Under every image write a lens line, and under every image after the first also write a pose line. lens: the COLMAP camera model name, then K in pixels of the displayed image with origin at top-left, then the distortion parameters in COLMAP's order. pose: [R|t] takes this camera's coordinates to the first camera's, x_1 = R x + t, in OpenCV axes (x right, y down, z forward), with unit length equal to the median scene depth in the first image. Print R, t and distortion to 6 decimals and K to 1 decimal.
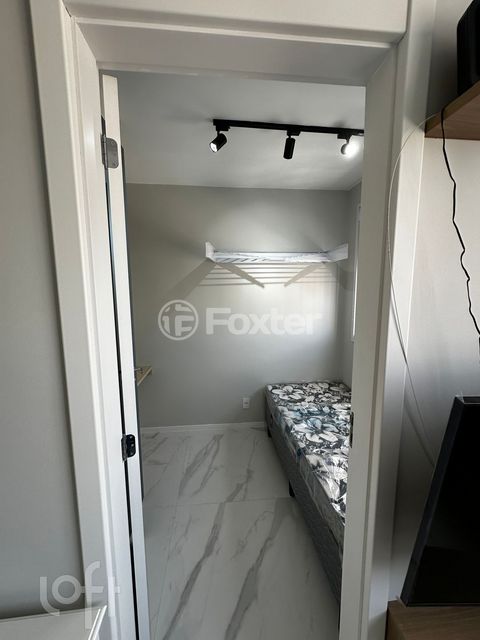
lens RADIAL K [[256.9, 0, 240.0], [0, 256.9, 319.6], [0, 0, 1]] dist [-0.000882, -0.000083]
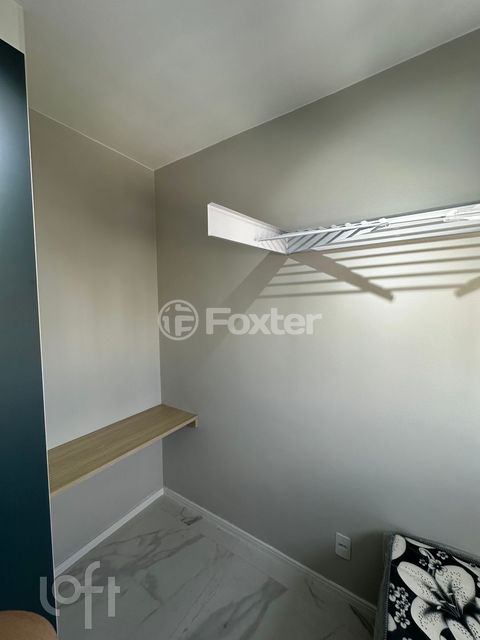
lens RADIAL K [[256.9, 0, 238.6], [0, 256.9, 318.0], [0, 0, 1]] dist [-0.000882, -0.000083]
pose [[0.781337, 0.035147, -0.623119, 0.163641], [-0.068078, 0.997255, -0.029115, -0.065828], [0.620385, 0.065169, 0.781585, 0.523253]]
